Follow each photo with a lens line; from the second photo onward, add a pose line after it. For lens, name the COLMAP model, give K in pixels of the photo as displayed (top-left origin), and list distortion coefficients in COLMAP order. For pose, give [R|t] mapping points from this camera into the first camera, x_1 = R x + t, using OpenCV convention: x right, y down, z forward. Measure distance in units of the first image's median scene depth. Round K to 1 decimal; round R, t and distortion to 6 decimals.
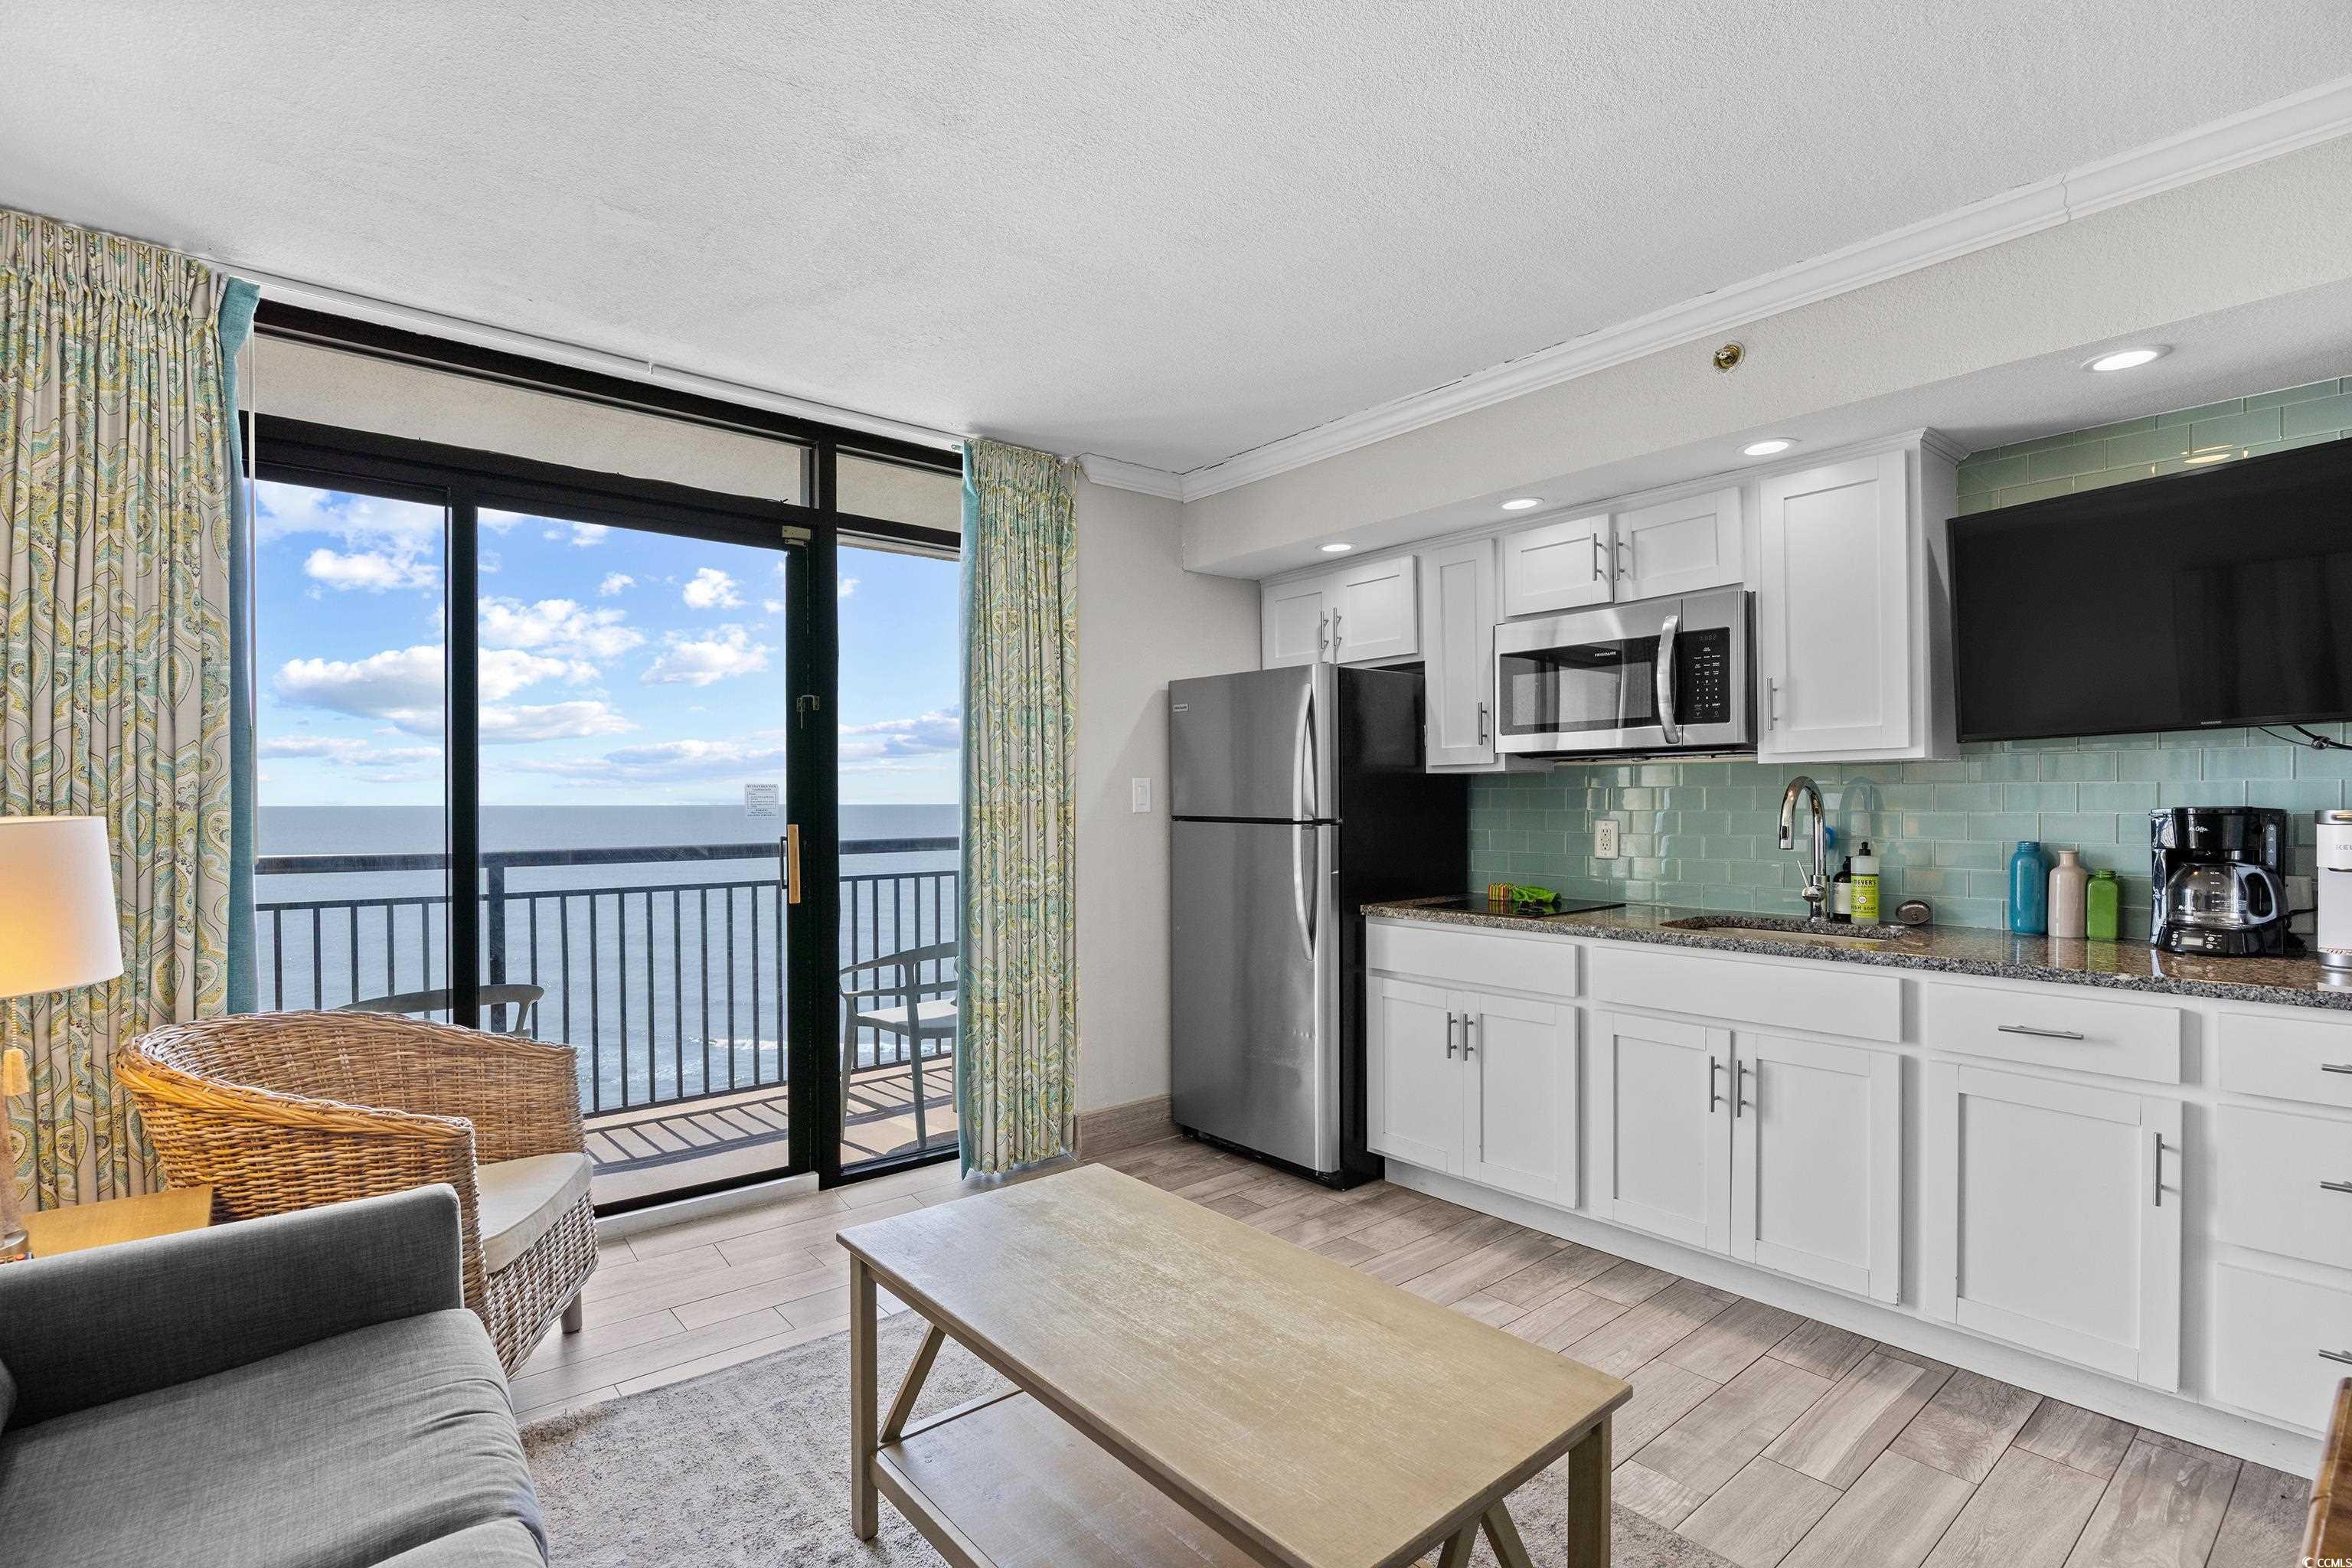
lens RADIAL K [[1117.2, 0, 1185.7], [0, 1117.2, 797.3], [0, 0, 1]] dist [-0.003073, -0.001594]
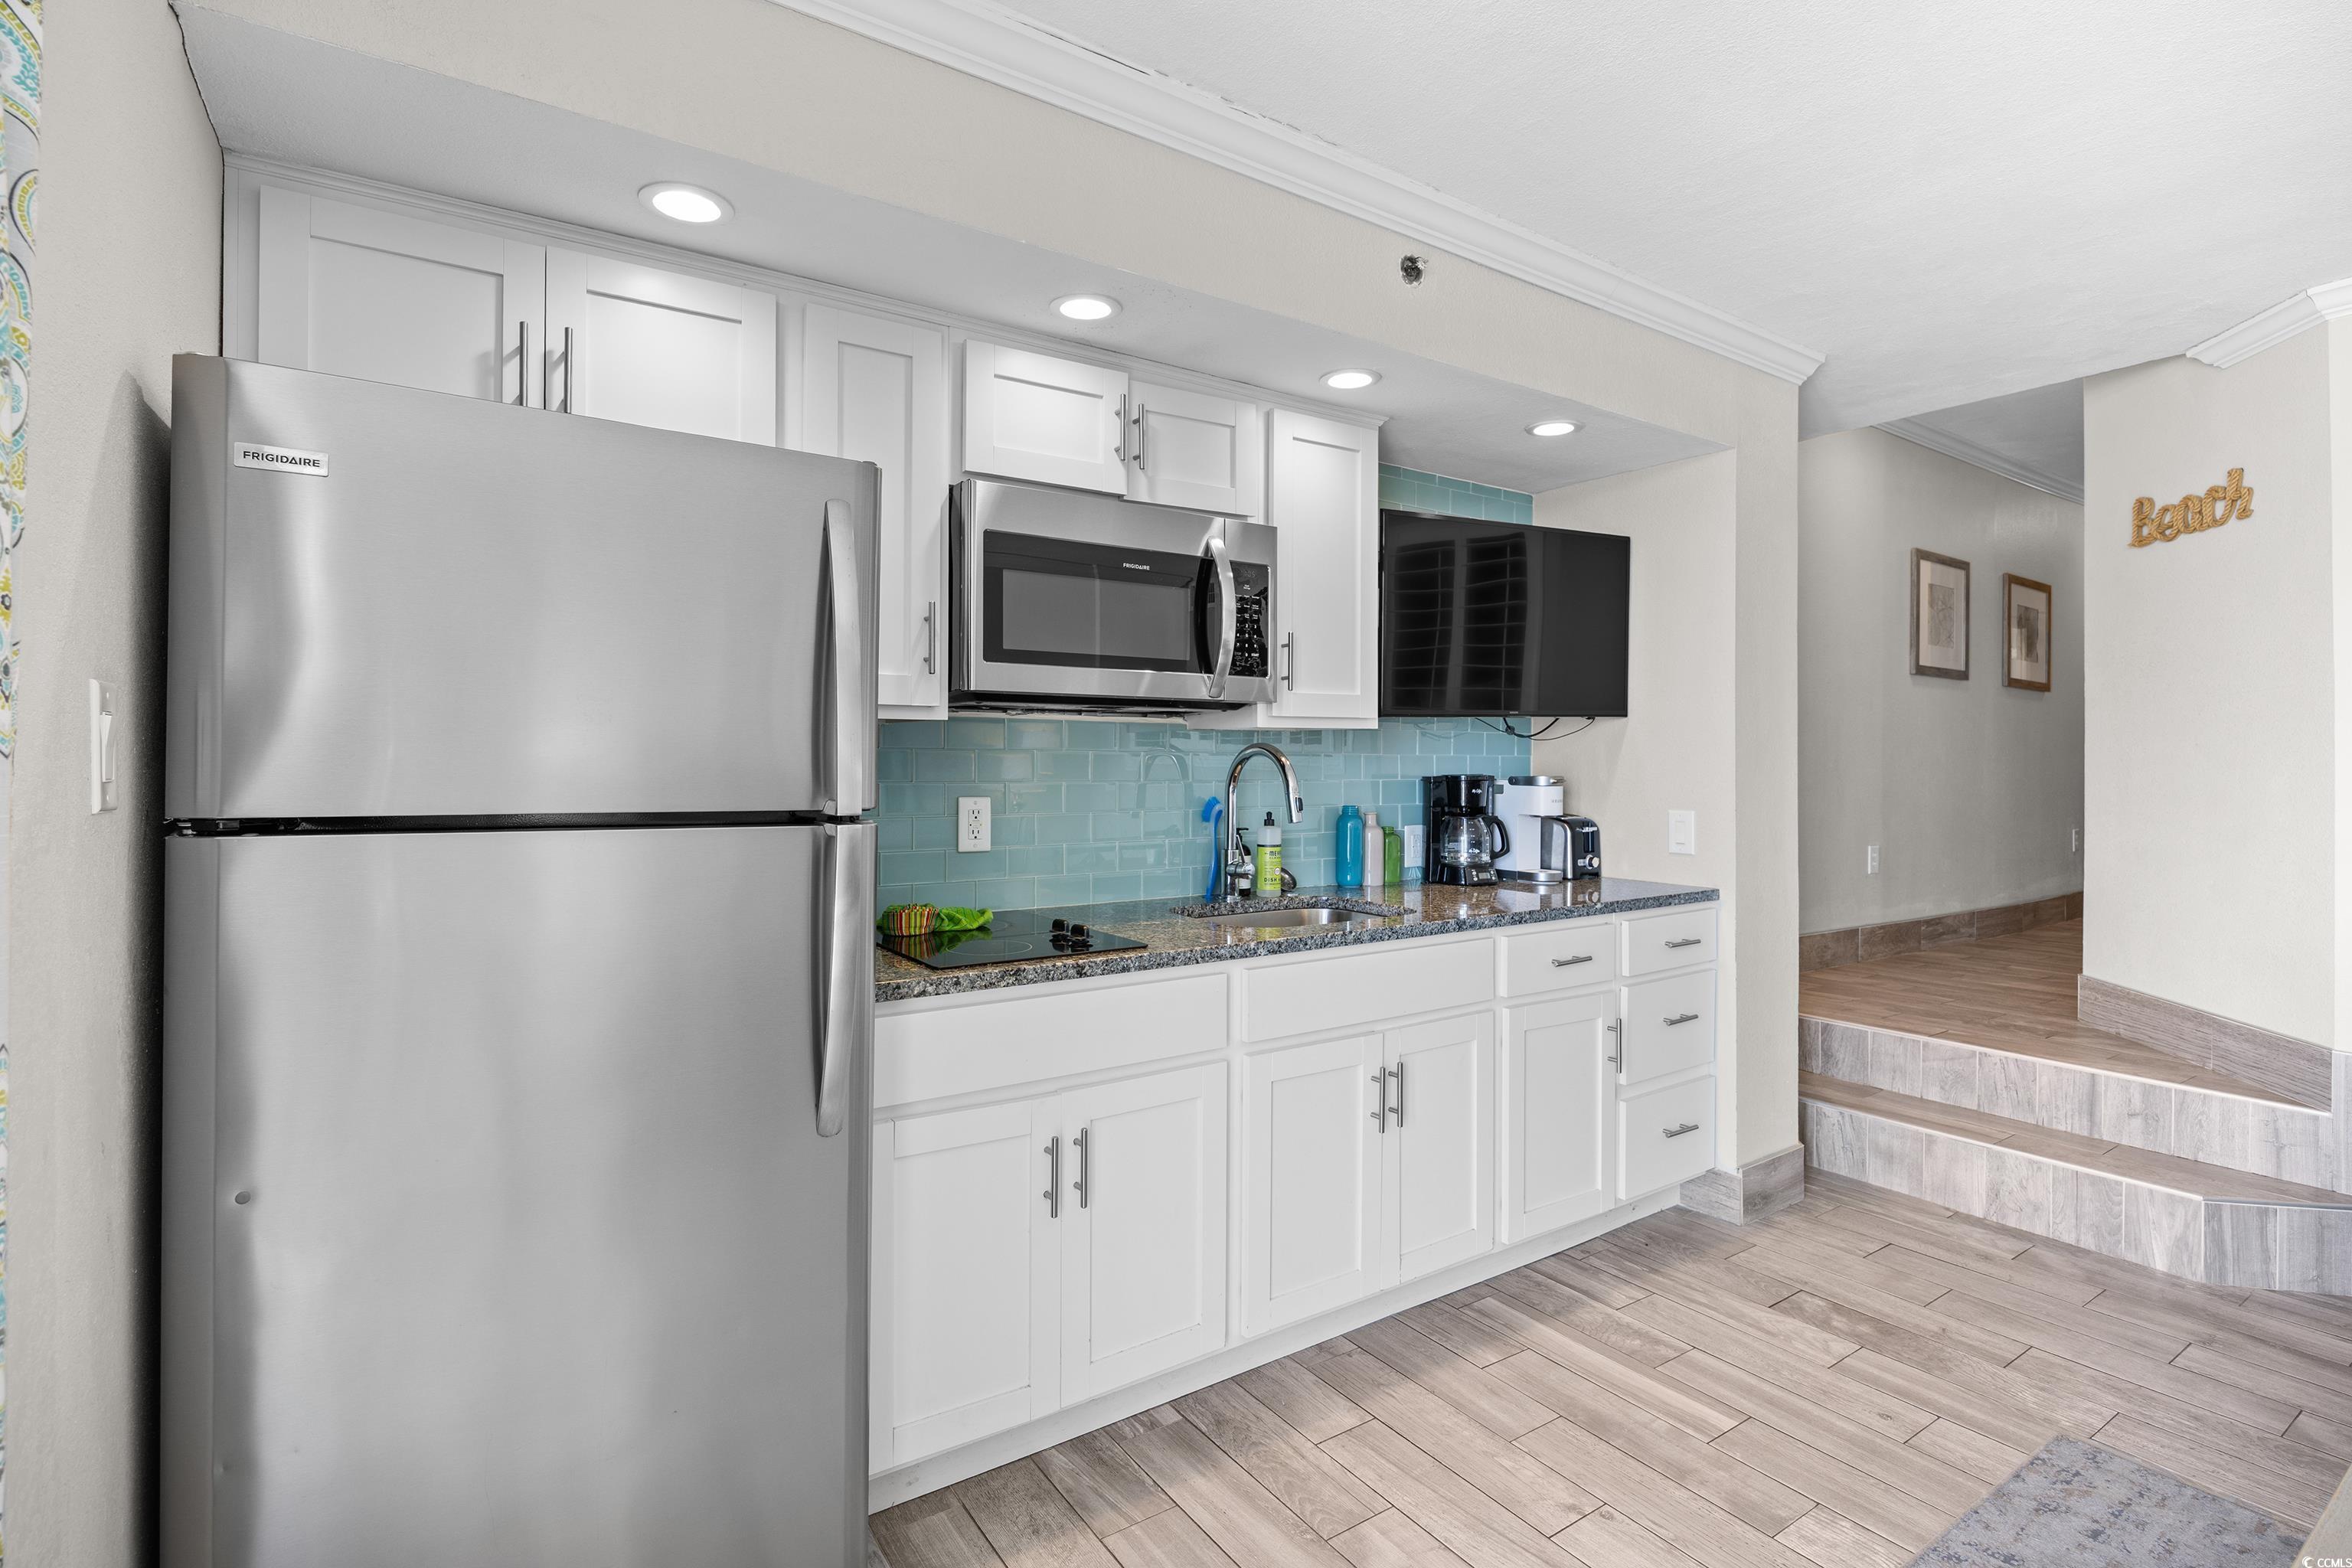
lens RADIAL K [[1117.2, 0, 1142.4], [0, 1117.2, 754.1], [0, 0, 1]] dist [-0.003073, -0.001594]
pose [[0.115898, 0.012097, 0.993188, -0.361930], [-0.007474, 0.999908, -0.011306, 0.001712], [-0.993233, -0.006113, 0.115977, 0.966073]]
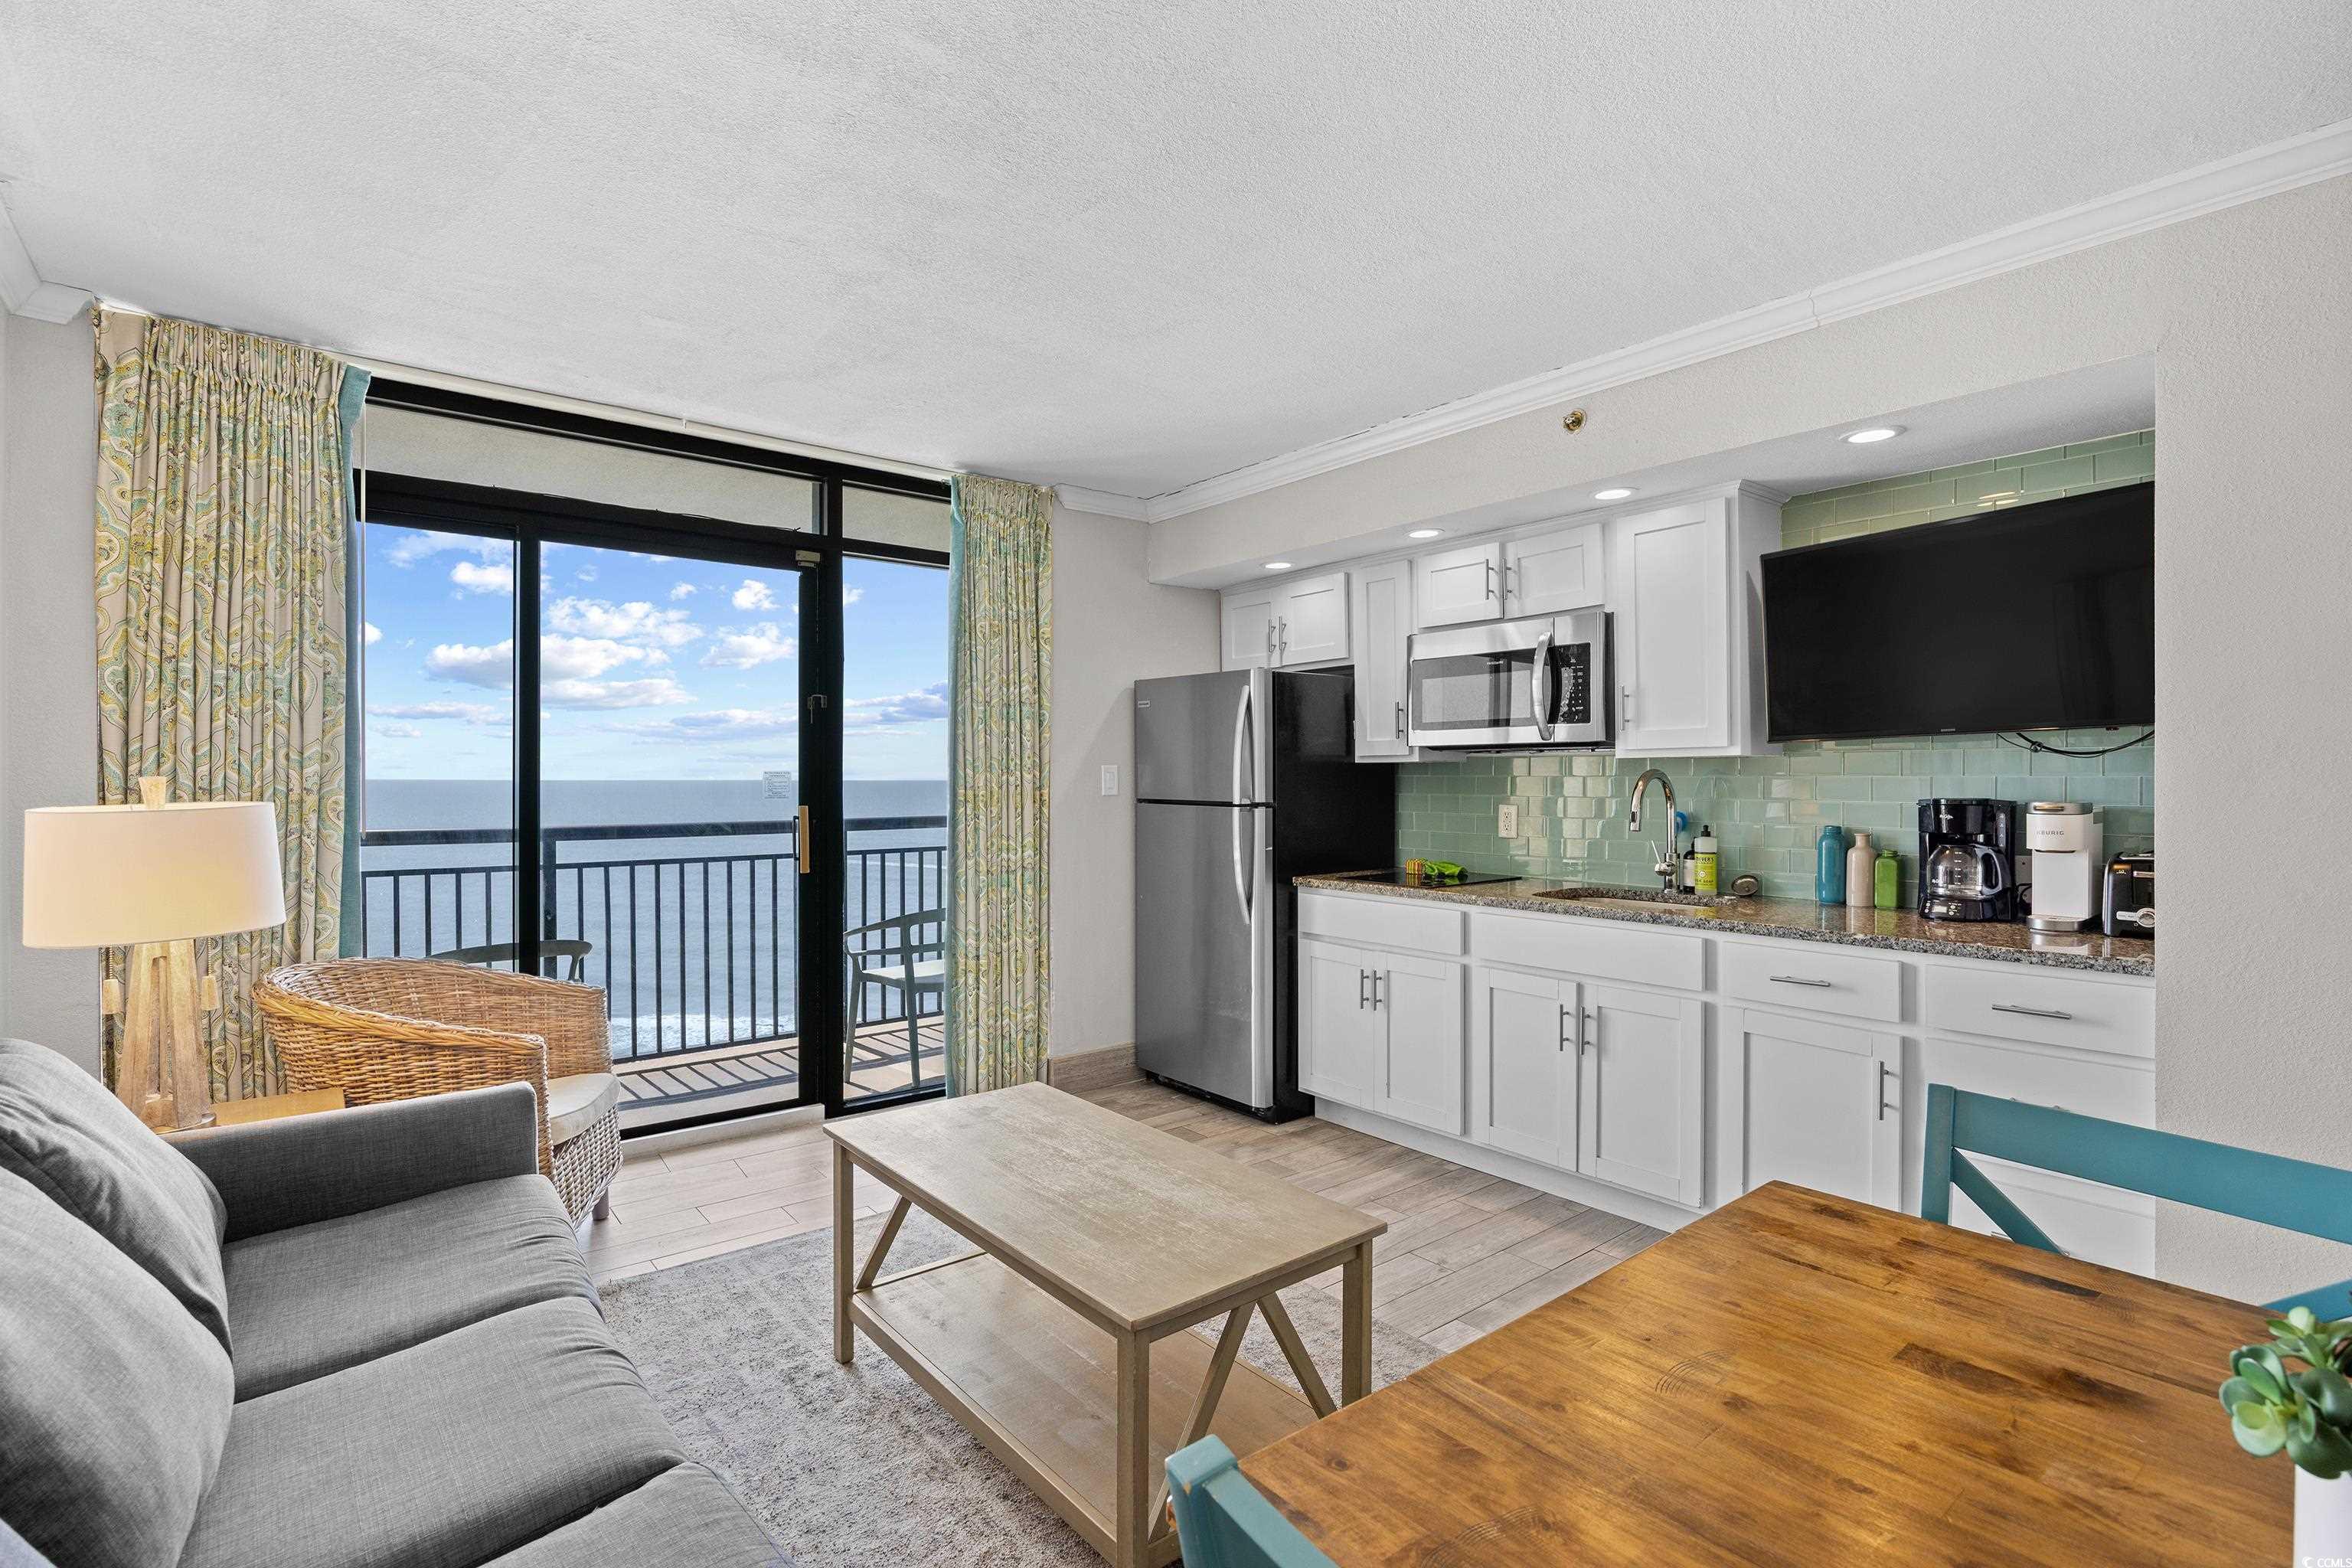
lens RADIAL K [[1117.2, 0, 1199.6], [0, 1117.2, 770.7], [0, 0, 1]] dist [-0.003073, -0.001594]
pose [[0.999881, 0.003689, -0.015005, 0.090097], [-0.003721, 0.999991, -0.002144, -0.012674], [0.014997, 0.002200, 0.999885, -0.182901]]
